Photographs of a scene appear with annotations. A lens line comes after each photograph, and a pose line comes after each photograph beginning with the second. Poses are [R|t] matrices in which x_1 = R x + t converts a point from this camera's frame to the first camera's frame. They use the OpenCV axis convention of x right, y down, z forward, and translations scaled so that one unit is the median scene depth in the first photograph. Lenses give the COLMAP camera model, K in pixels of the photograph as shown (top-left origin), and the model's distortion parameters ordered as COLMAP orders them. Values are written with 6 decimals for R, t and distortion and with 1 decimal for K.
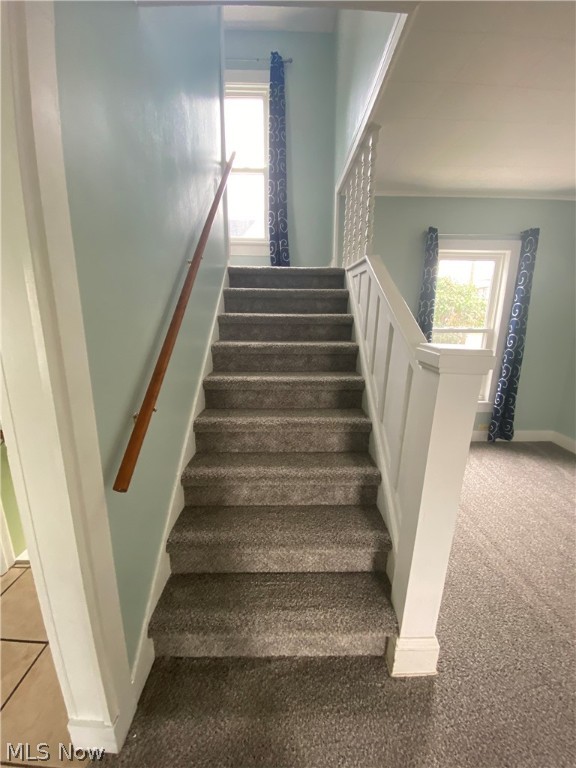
lens RADIAL K [[313.9, 0, 284.4], [0, 313.9, 382.4], [0, 0, 1]] dist [0.029711, -0.022955]
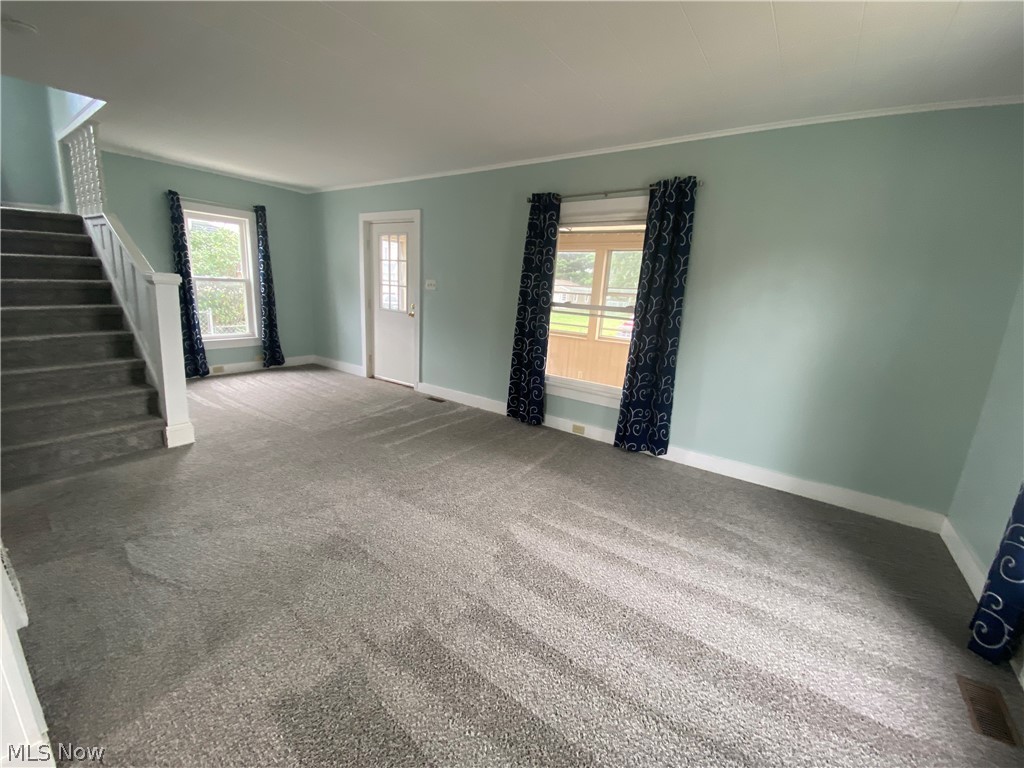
lens RADIAL K [[418.5, 0, 508.6], [0, 418.5, 382.9], [0, 0, 1]] dist [0.029711, -0.022955]
pose [[0.576642, -0.158923, 0.801391, -0.235393], [0.130128, 0.986242, 0.101946, 0.281565], [-0.806567, 0.045497, 0.589389, -1.131035]]
